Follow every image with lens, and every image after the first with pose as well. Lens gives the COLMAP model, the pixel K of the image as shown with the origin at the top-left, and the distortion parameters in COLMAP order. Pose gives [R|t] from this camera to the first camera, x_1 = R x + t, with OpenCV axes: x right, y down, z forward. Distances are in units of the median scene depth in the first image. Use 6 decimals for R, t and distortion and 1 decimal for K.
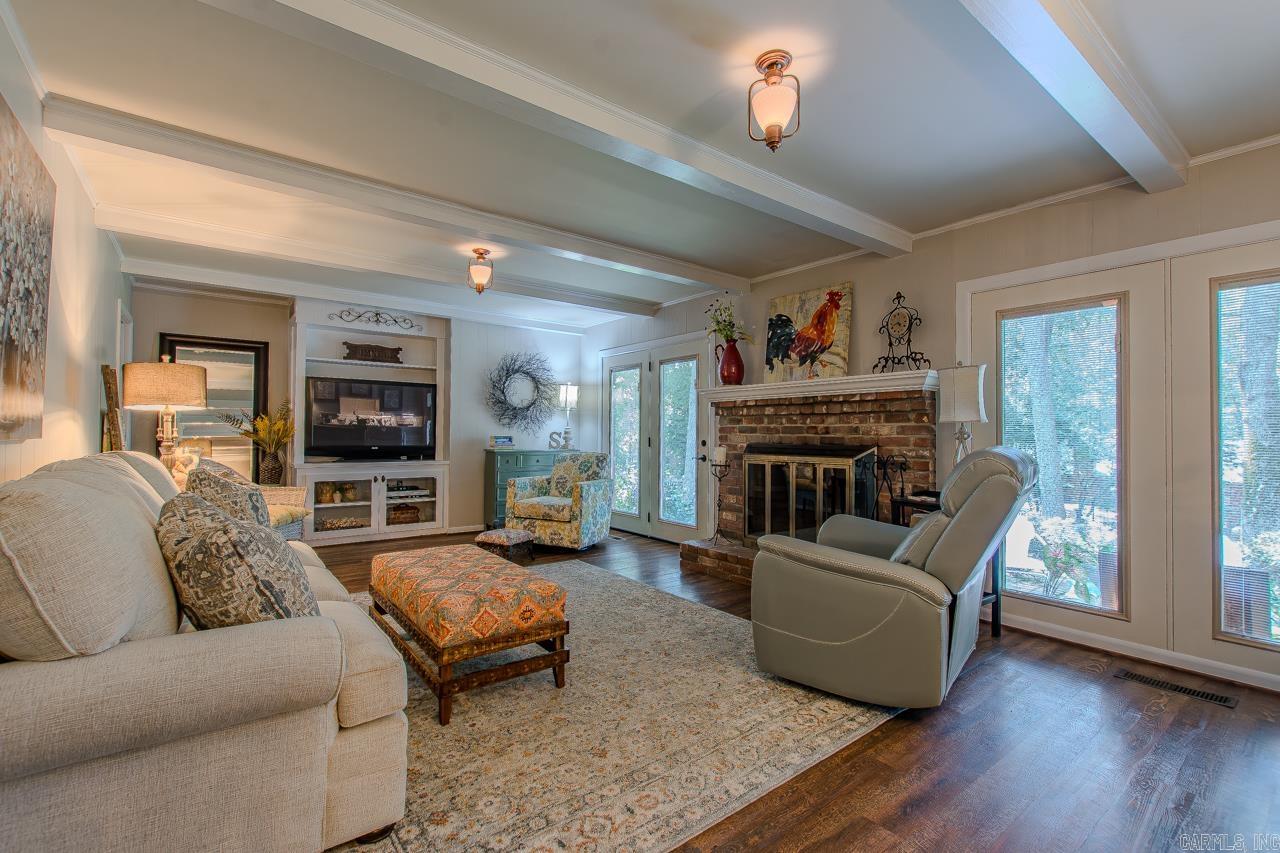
lens RADIAL K [[572.4, 0, 652.6], [0, 572.4, 426.1], [0, 0, 1]] dist [0.003381, 0.000192]
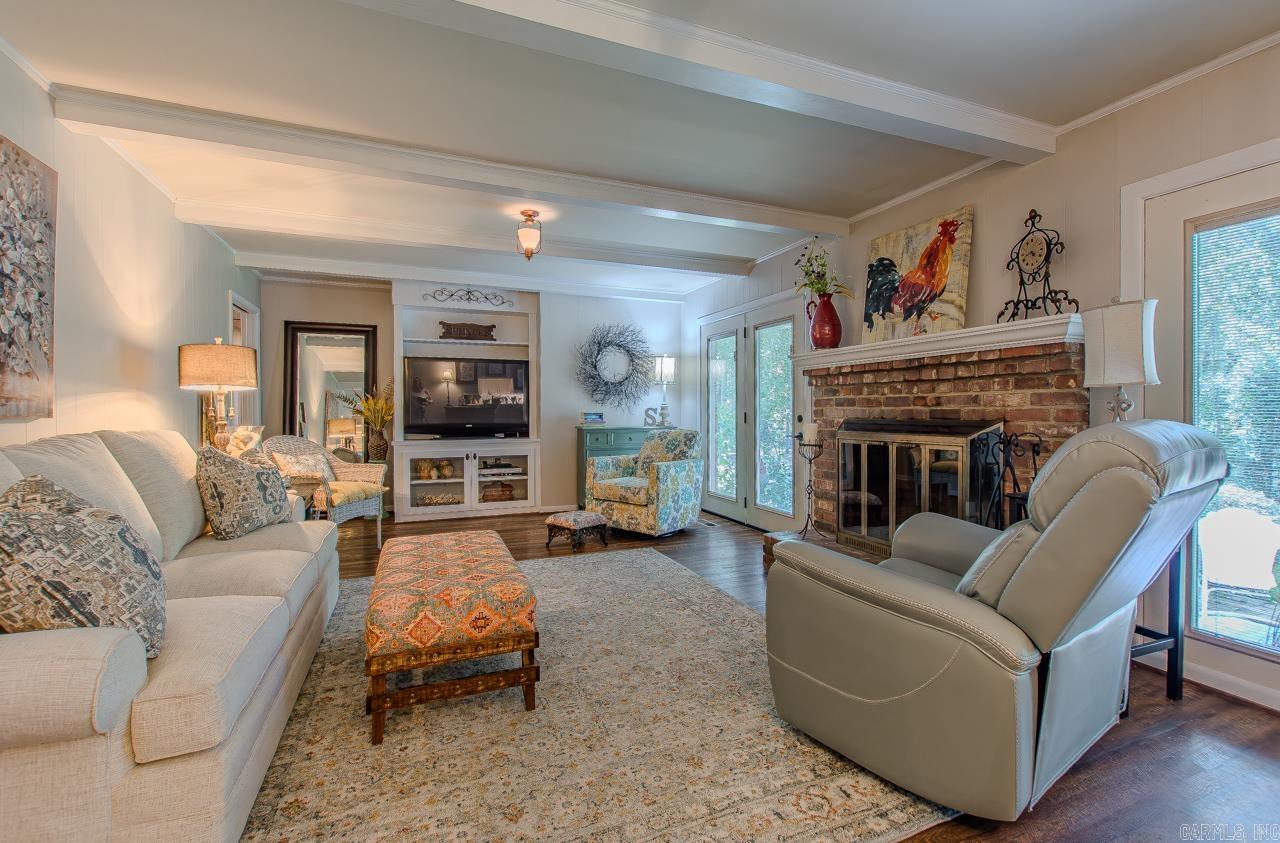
lens RADIAL K [[589.4, 0, 644.5], [0, 589.4, 417.1], [0, 0, 1]] dist [0.001202, -0.000987]
pose [[0.965725, -0.007130, -0.259468, 0.126689], [0.013633, 0.999636, 0.023274, 0.005023], [0.259207, -0.026014, 0.965471, 0.121845]]
